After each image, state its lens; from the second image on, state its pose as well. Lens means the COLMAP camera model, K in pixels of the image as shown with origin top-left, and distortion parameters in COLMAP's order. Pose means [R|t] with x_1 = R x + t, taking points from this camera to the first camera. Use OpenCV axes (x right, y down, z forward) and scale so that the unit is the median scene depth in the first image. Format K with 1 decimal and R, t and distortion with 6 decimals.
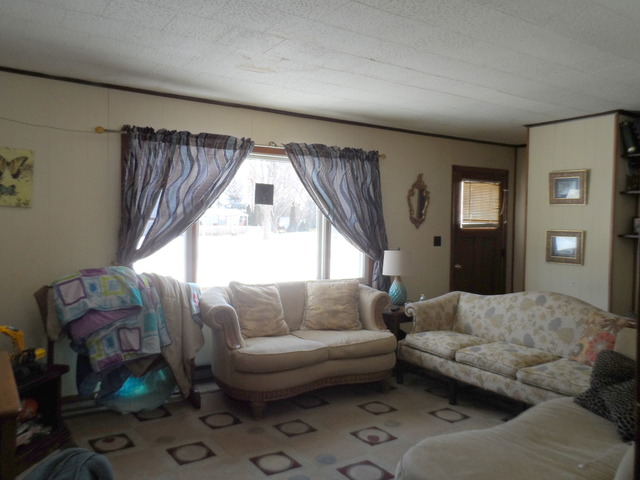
lens RADIAL K [[516.6, 0, 320.0], [0, 516.6, 240.0], [0, 0, 1]] dist [0.028471, 0.004087]
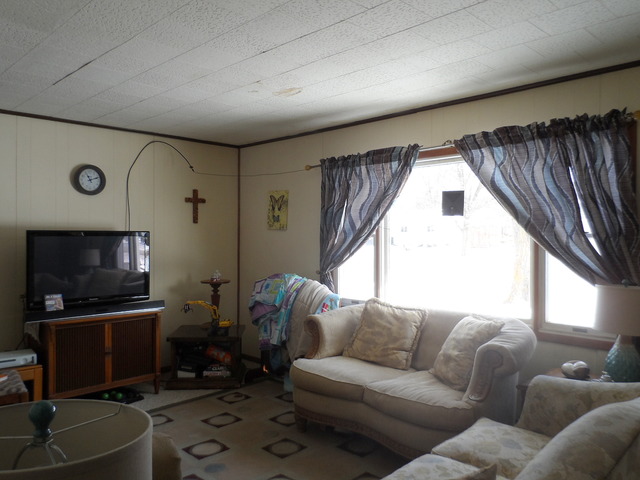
lens RADIAL K [[516.6, 0, 320.0], [0, 516.6, 240.0], [0, 0, 1]] dist [0.028471, 0.004087]
pose [[0.201058, -0.014200, -0.979476, 0.764057], [-0.032802, 0.999237, -0.021220, -0.005623], [0.979030, 0.036395, 0.200439, 0.713195]]
